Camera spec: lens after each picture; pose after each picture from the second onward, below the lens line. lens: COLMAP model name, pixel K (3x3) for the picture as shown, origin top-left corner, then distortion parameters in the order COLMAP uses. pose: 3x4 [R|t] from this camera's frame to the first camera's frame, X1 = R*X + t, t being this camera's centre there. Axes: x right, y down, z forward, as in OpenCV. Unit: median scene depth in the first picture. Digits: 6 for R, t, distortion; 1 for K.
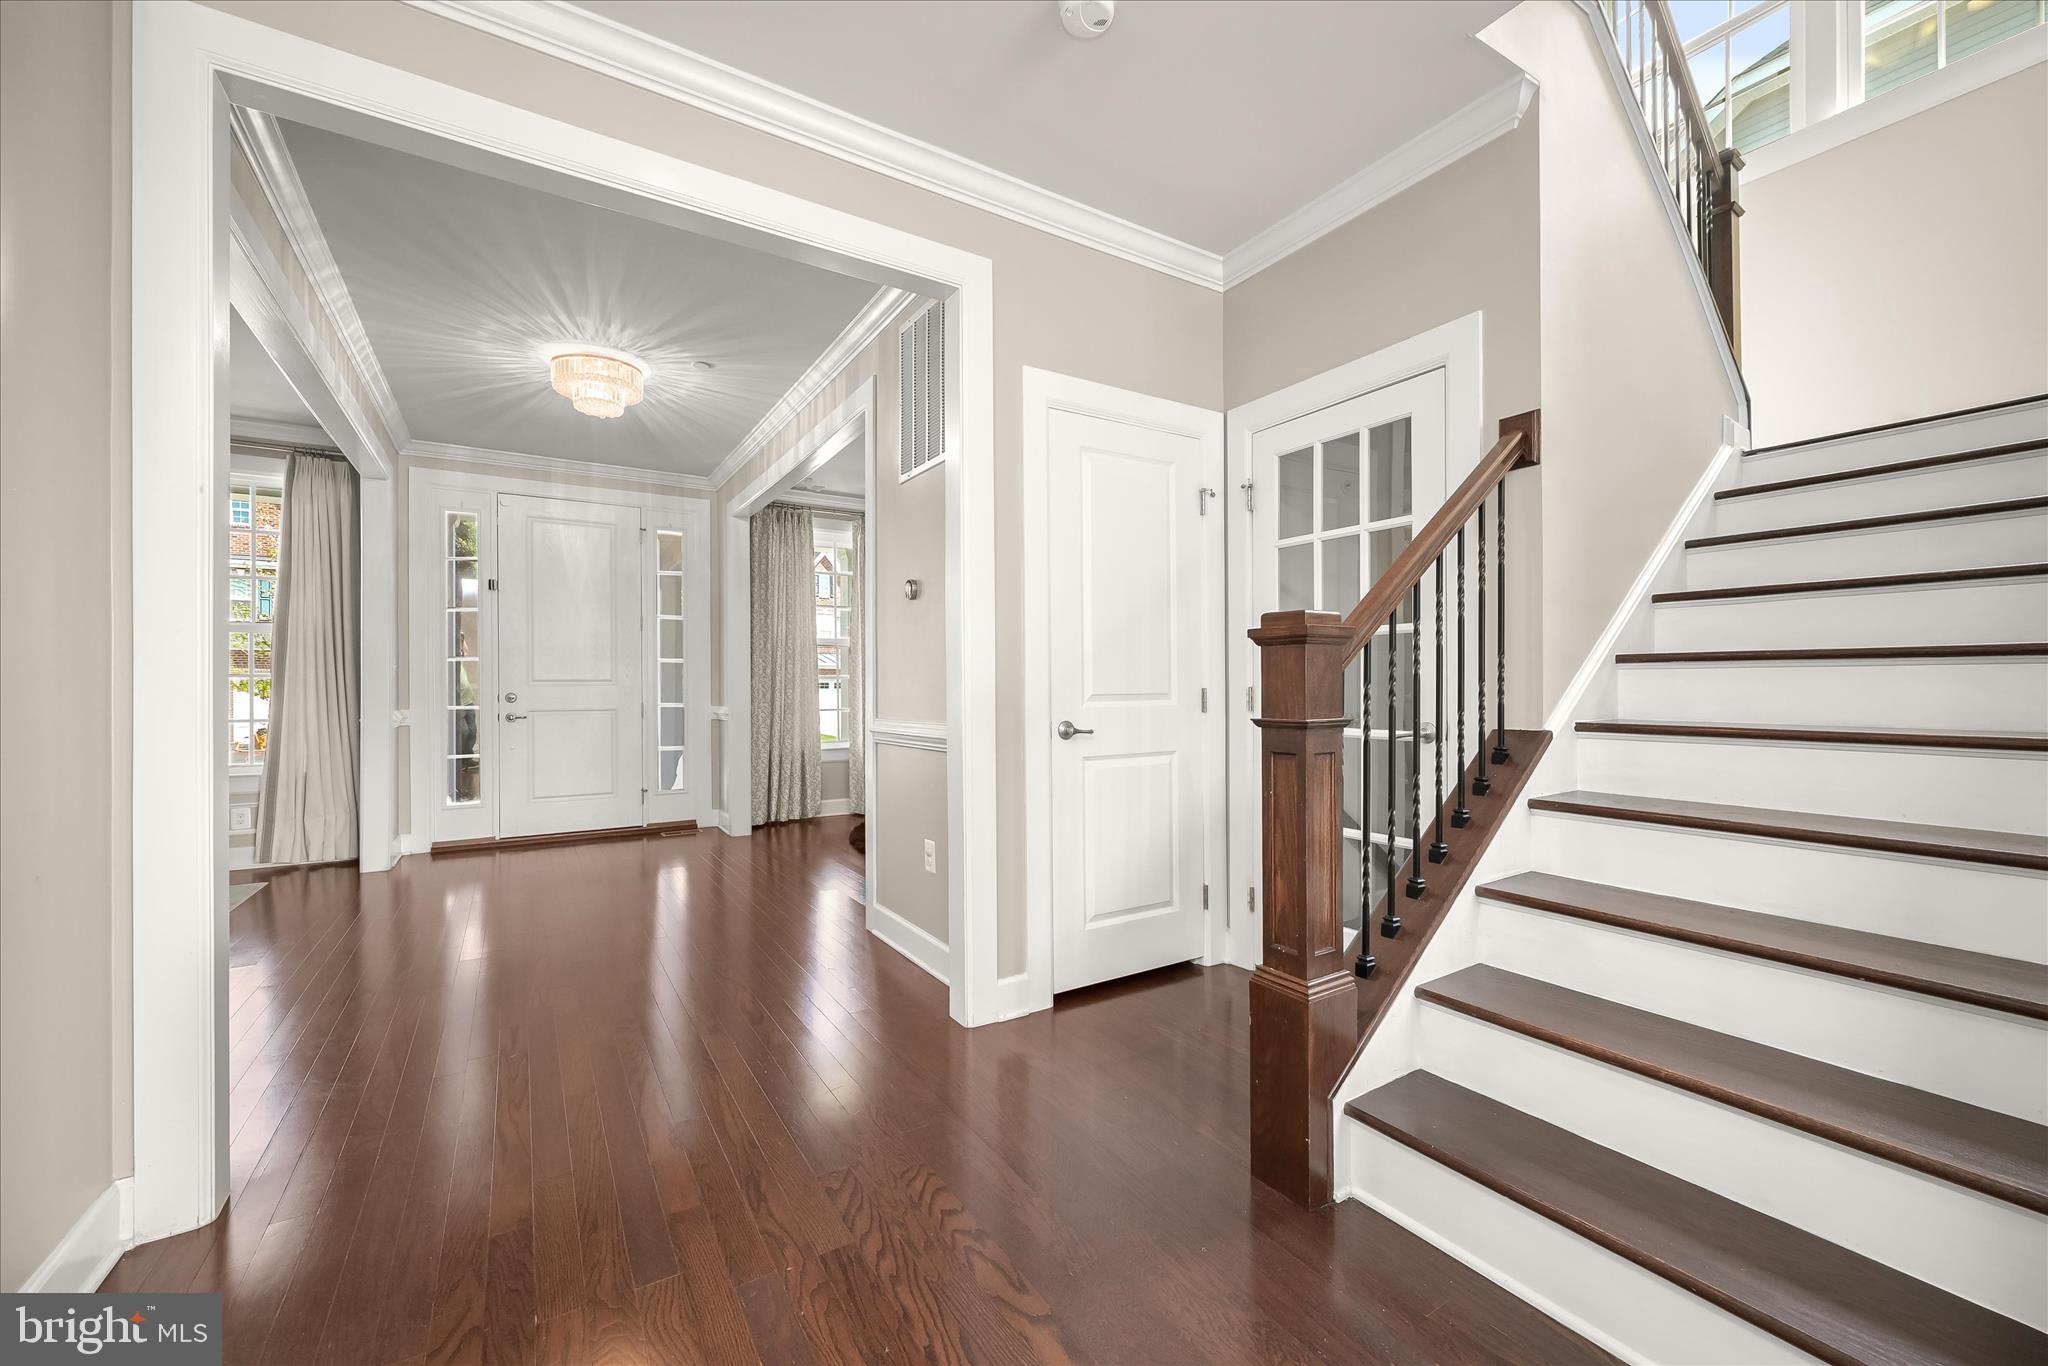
lens RADIAL K [[818.5, 0, 1027.5], [0, 818.5, 687.1], [0, 0, 1]] dist [-0.002622, -0.000341]
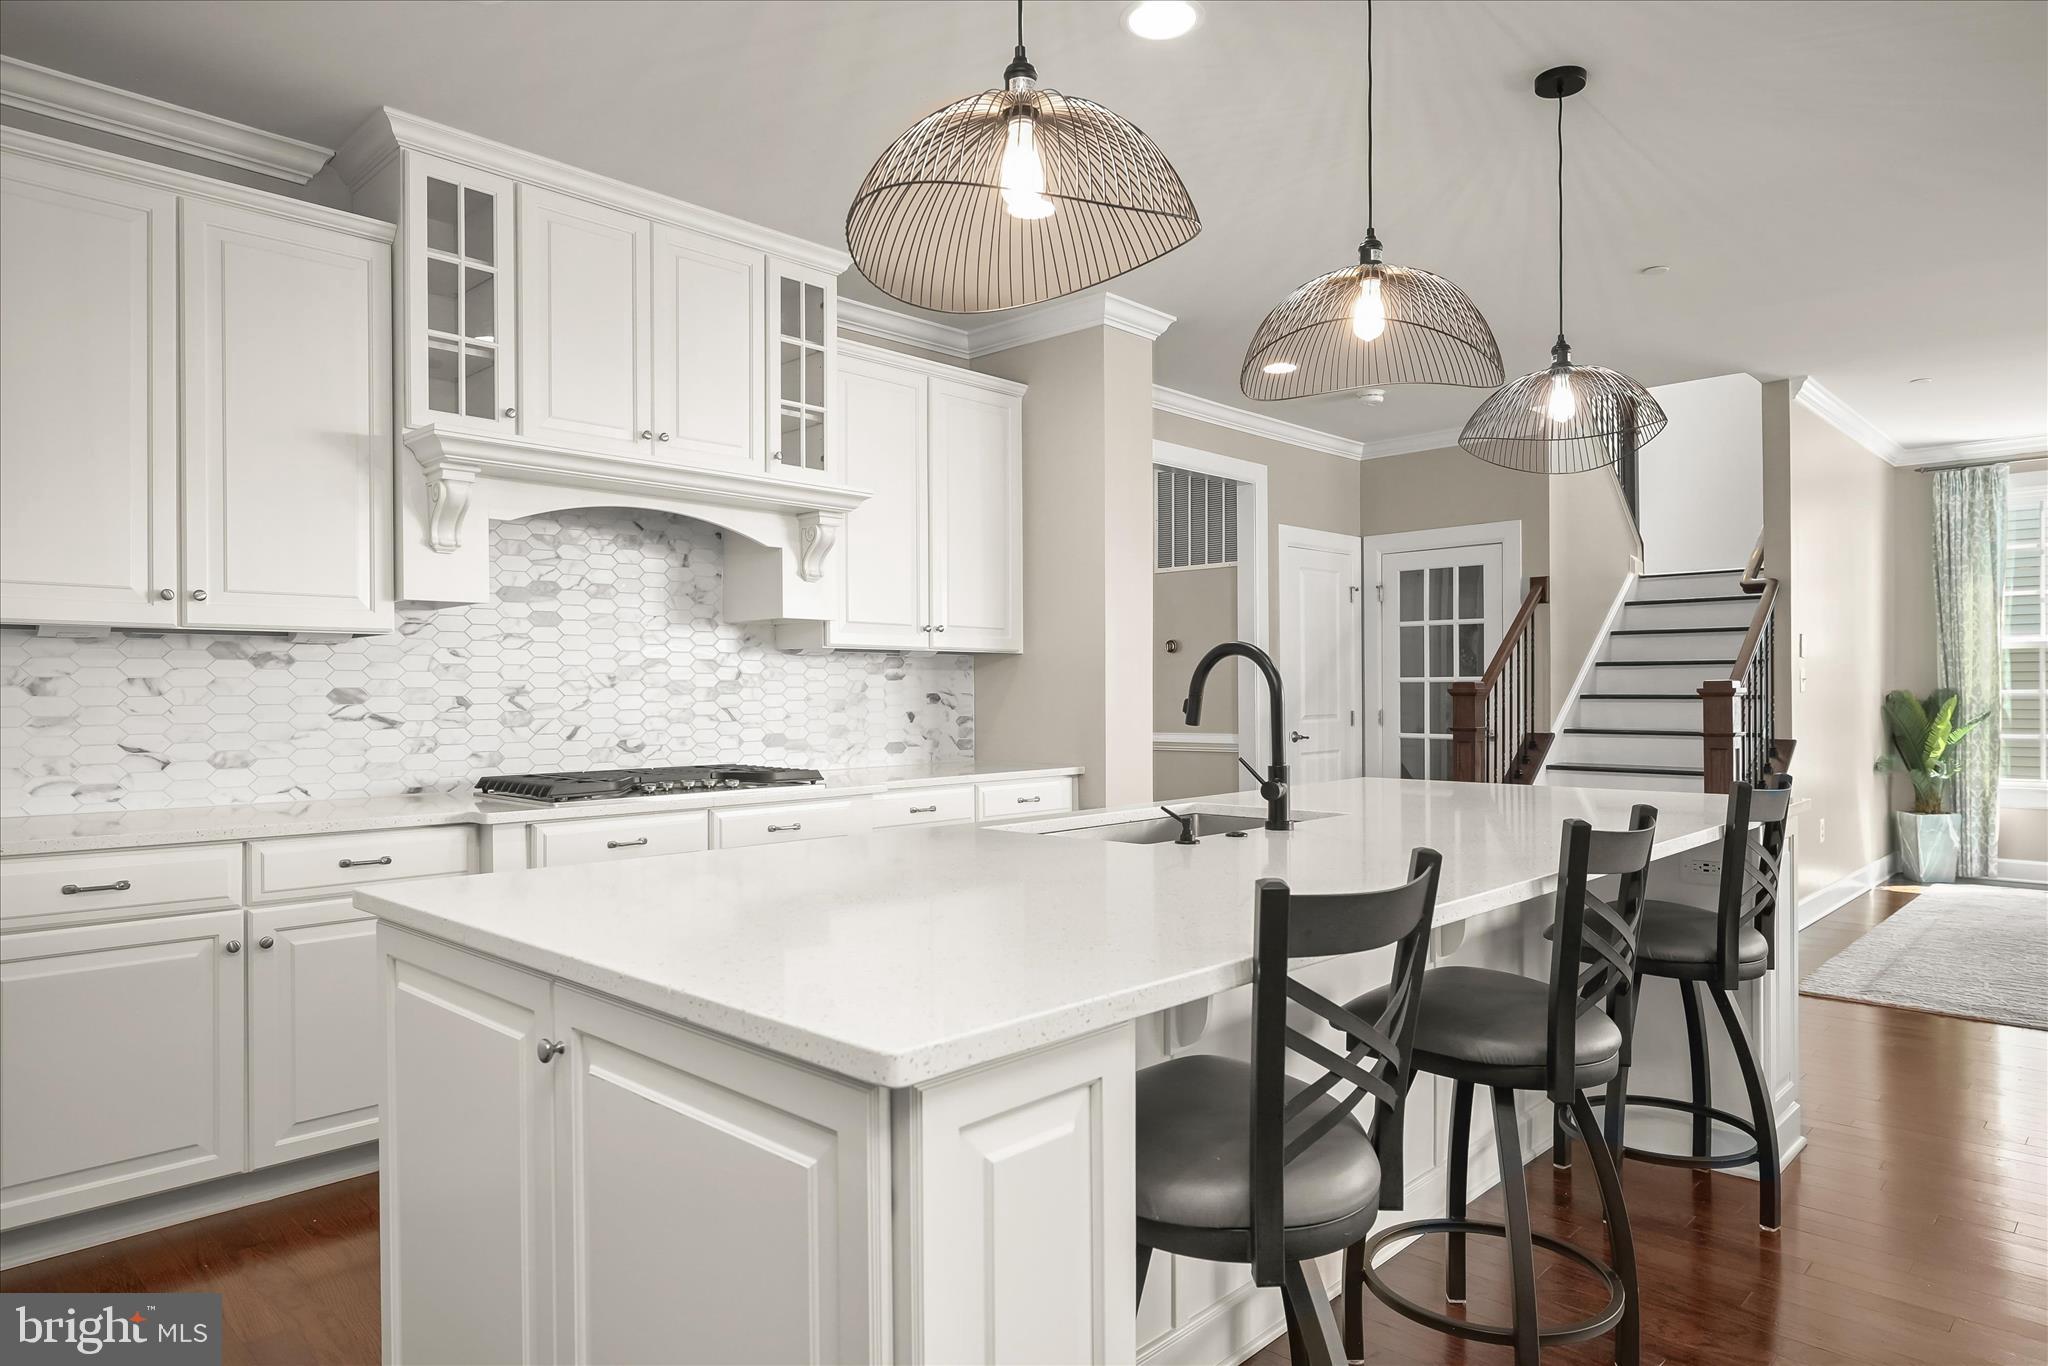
lens RADIAL K [[1239.1, 0, 1031.6], [0, 1239.1, 698.4], [0, 0, 1]] dist [0.000935, 0.000530]
pose [[0.971755, -0.001922, 0.235983, -1.241260], [0.001134, 0.999993, 0.003476, -0.041596], [-0.235988, -0.003110, 0.971751, -1.554611]]
